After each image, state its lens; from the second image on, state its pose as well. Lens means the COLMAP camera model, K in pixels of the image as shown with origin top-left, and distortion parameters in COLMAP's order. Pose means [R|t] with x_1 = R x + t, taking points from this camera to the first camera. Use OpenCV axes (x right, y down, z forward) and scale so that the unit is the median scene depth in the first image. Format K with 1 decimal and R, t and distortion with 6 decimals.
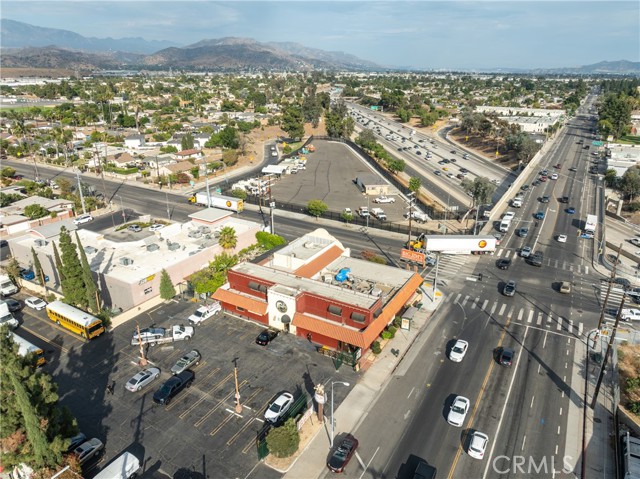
lens RADIAL K [[447.4, 0, 320.0], [0, 447.4, 239.5], [0, 0, 1]] dist [-0.018472, 0.000383]
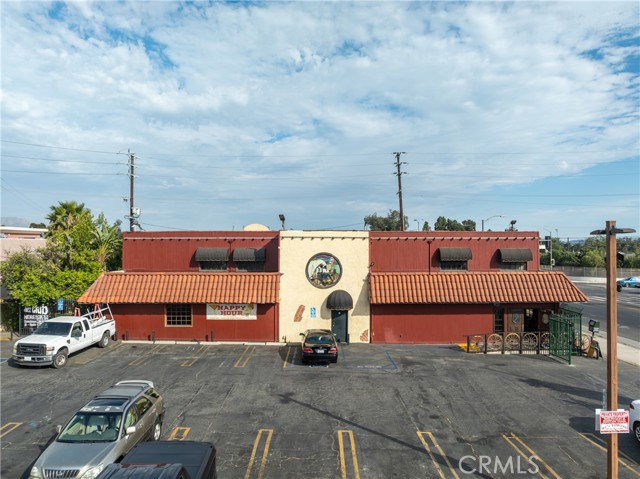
lens RADIAL K [[452.1, 0, 320.0], [0, 452.1, 239.5], [0, 0, 1]] dist [-0.021383, 0.001874]
pose [[0.856250, 0.004911, 0.516539, -0.239160], [0.187856, 0.928527, -0.320230, 0.207190], [-0.481193, 0.371232, 0.794129, 0.576891]]
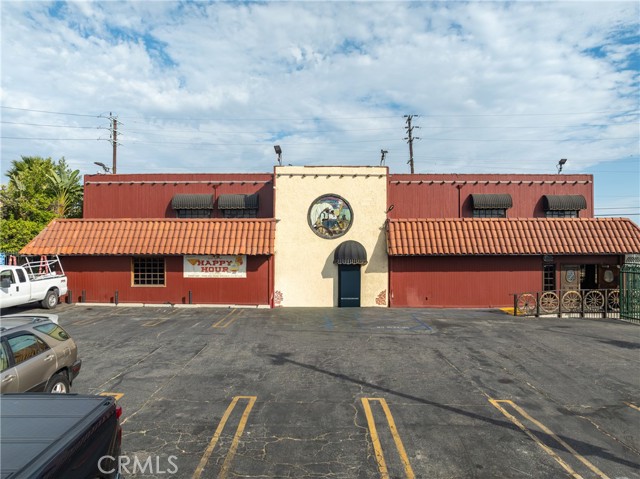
lens RADIAL K [[452.1, 0, 320.0], [0, 452.1, 239.5], [0, 0, 1]] dist [-0.021383, 0.001874]
pose [[0.857354, 0.003744, 0.514713, -0.208105], [0.187759, 0.928796, -0.319505, 0.218324], [-0.479260, 0.370571, 0.795605, 0.641940]]
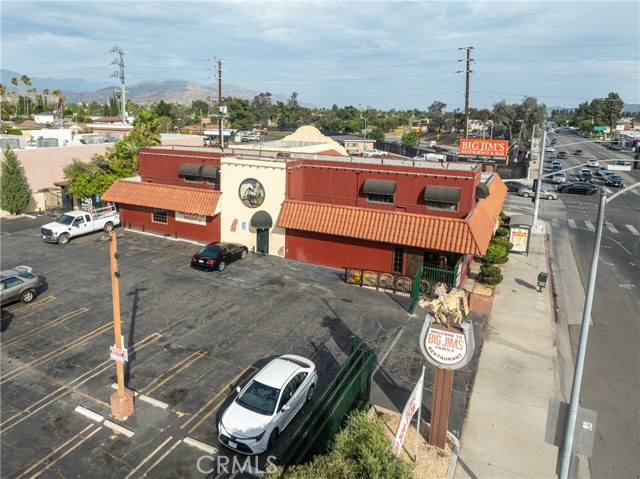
lens RADIAL K [[466.0, 0, 277.2], [0, 466.0, 201.5], [0, 0, 1]] dist [-0.020056, -0.000464]
pose [[0.999299, 0.008023, 0.036577, -0.064885], [-0.001511, 0.984625, -0.174676, 0.200526], [-0.037416, 0.174498, 0.983946, 0.456224]]
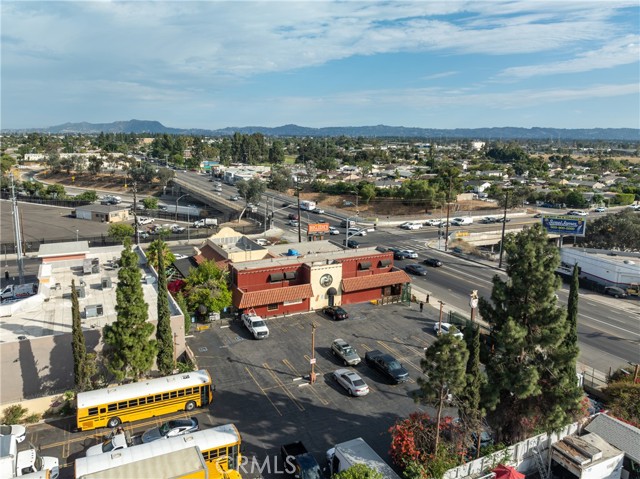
lens RADIAL K [[470.3, 0, 276.2], [0, 470.3, 200.3], [0, 0, 1]] dist [-0.005971, 0.001645]
pose [[0.574458, -0.115563, 0.810335, -0.780113], [0.289091, 0.954828, -0.068772, 0.022084], [-0.765784, 0.273767, 0.581917, 0.381471]]
